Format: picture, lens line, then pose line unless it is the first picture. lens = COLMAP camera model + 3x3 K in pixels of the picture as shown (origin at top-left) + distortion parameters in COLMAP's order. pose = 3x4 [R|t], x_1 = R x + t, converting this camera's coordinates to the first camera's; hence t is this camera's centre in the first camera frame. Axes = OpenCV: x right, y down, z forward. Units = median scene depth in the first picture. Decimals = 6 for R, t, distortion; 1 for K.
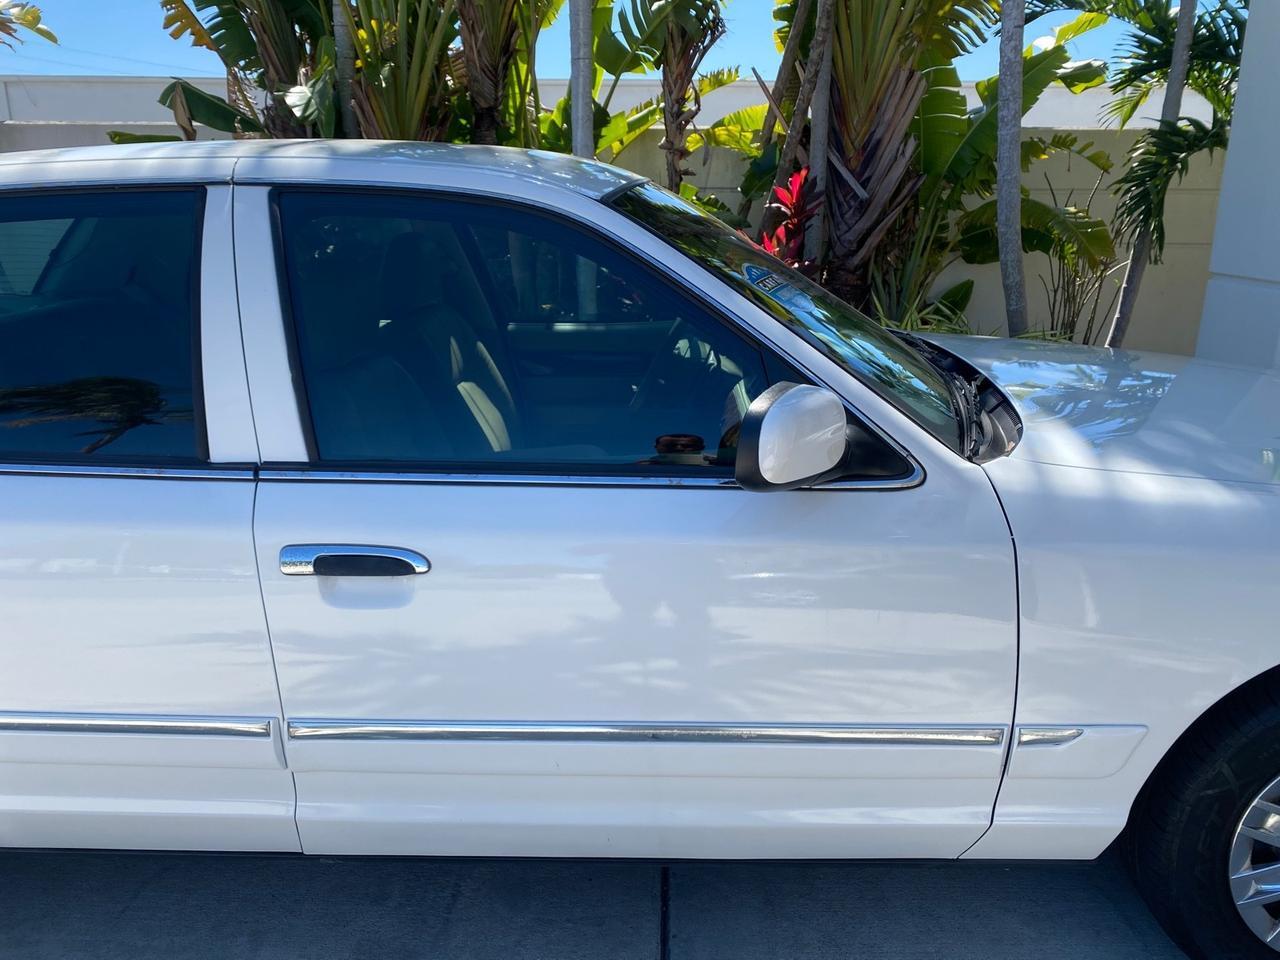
lens RADIAL K [[984.9, 0, 642.9], [0, 984.9, 477.8], [0, 0, 1]] dist [0.002694, -0.000398]
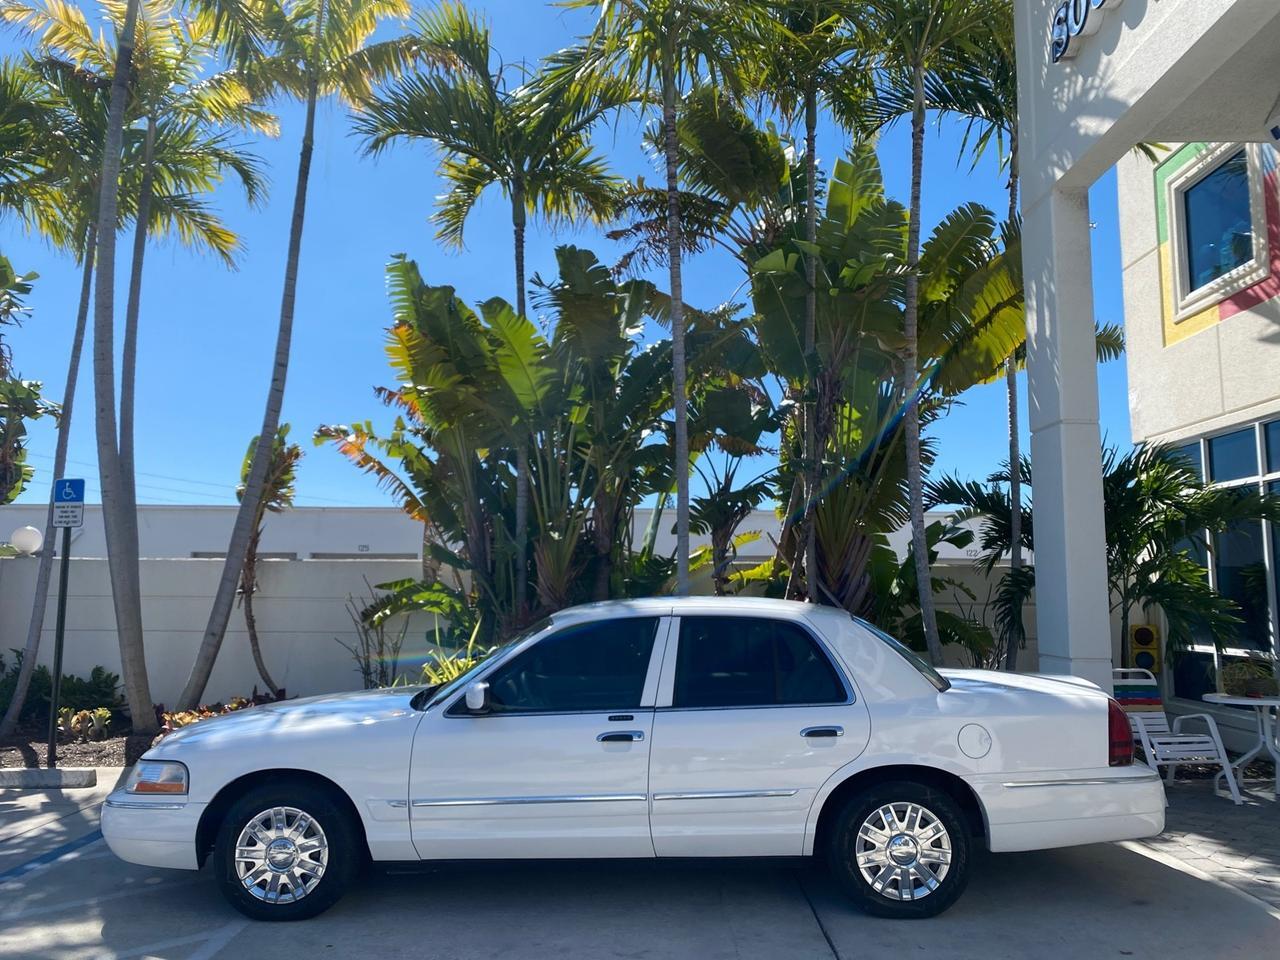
lens RADIAL K [[958.4, 0, 640.0], [0, 958.4, 475.9], [0, 0, 1]] dist [0.010439, -0.005402]
pose [[0.999570, 0.006948, 0.028496, -0.150350], [0.004716, 0.920828, -0.389940, 0.123874], [-0.028949, 0.389906, 0.920399, -0.514063]]
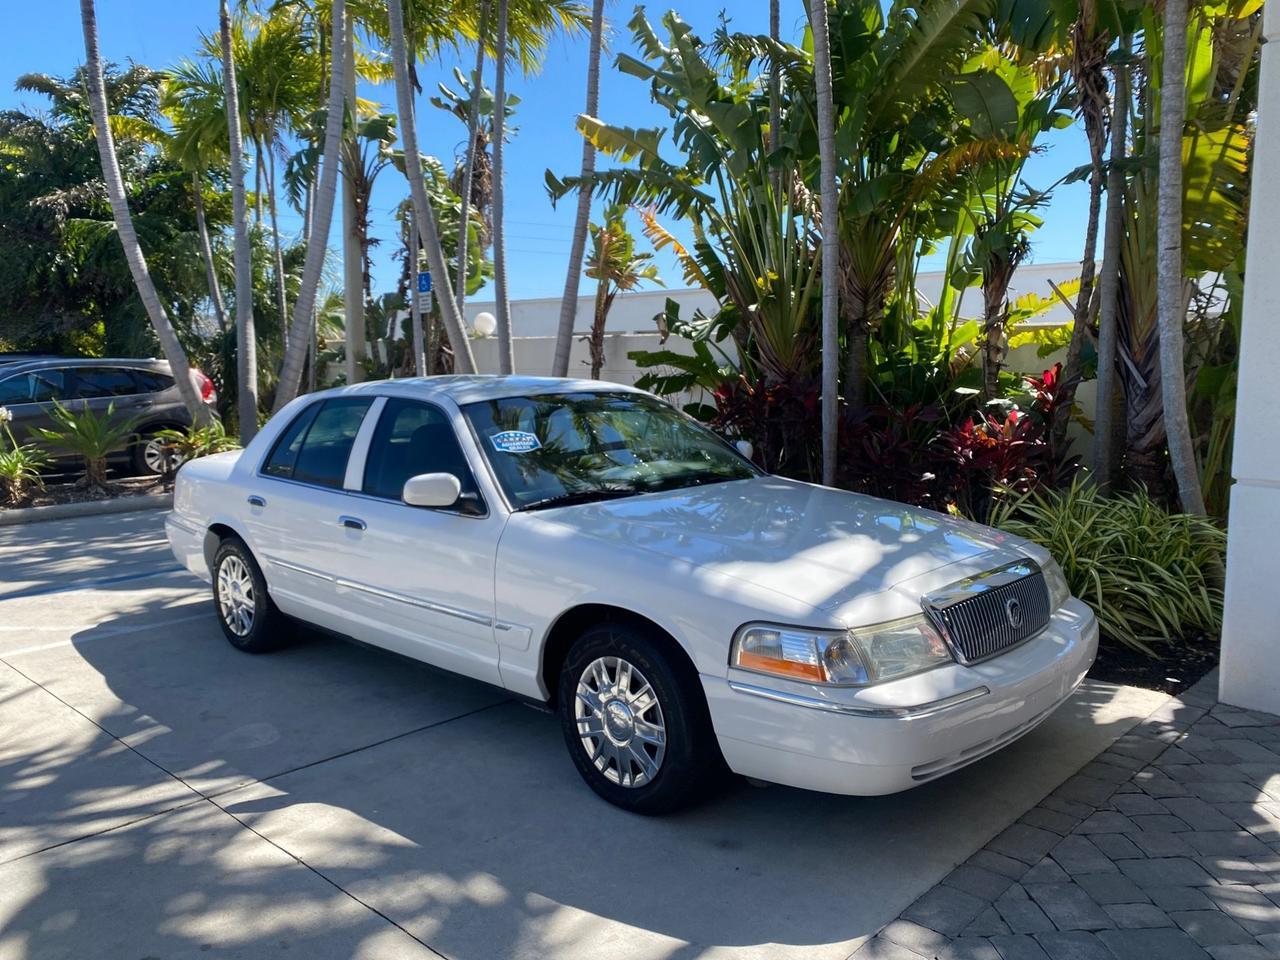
lens RADIAL K [[984.9, 0, 642.9], [0, 984.9, 477.8], [0, 0, 1]] dist [0.002694, -0.000398]
pose [[0.733791, 0.074650, -0.675261, 0.571560], [-0.181647, 0.979316, -0.089128, 0.013663], [0.654641, 0.188060, 0.732174, -0.150256]]
